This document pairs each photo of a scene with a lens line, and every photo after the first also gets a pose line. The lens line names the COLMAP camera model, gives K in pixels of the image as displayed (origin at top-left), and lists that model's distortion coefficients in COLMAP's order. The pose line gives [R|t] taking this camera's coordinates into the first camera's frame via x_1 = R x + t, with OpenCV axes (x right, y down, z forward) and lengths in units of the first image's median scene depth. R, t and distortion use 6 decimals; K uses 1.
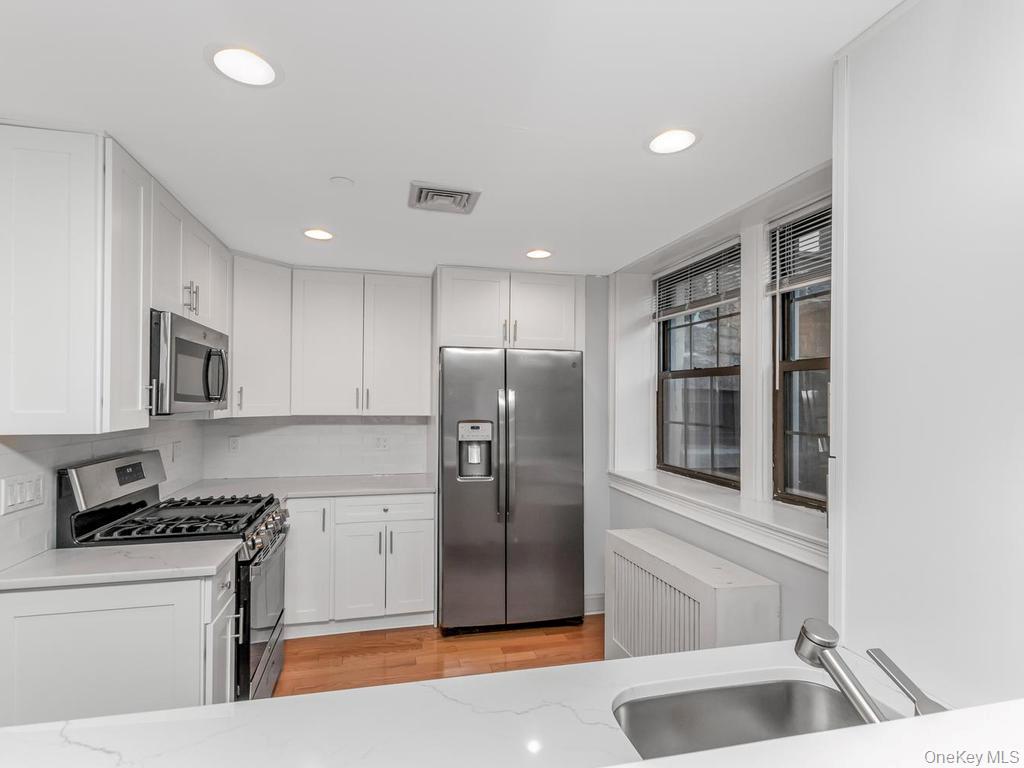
lens RADIAL K [[509.1, 0, 509.3], [0, 509.1, 393.1], [0, 0, 1]] dist [0.005465, 0.000058]
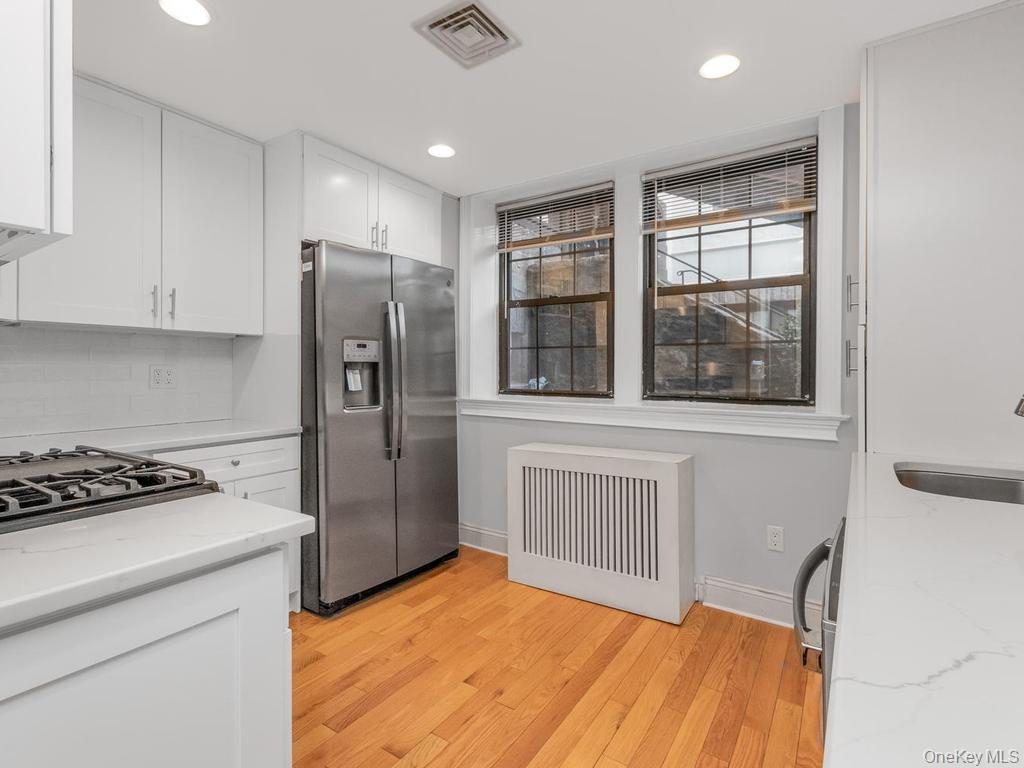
lens RADIAL K [[509.1, 0, 510.1], [0, 509.1, 370.0], [0, 0, 1]] dist [0.005465, 0.000058]
pose [[0.734766, -0.006863, 0.678286, -0.442311], [-0.000965, 0.999937, 0.011162, 0.097129], [-0.678320, -0.008856, 0.734713, 0.247057]]
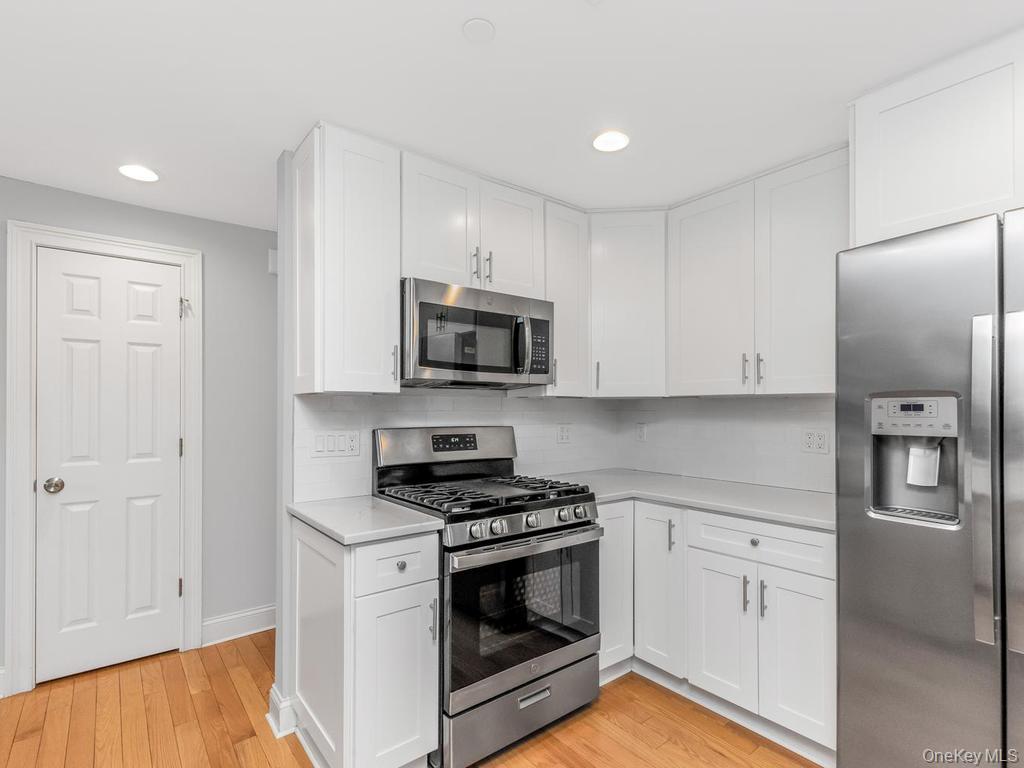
lens RADIAL K [[509.1, 0, 514.5], [0, 509.1, 404.6], [0, 0, 1]] dist [0.005465, 0.000058]
pose [[0.419134, -0.014905, -0.907802, 0.199136], [0.013175, 0.999860, -0.010333, 0.065416], [0.907829, -0.007630, 0.419272, 0.484689]]
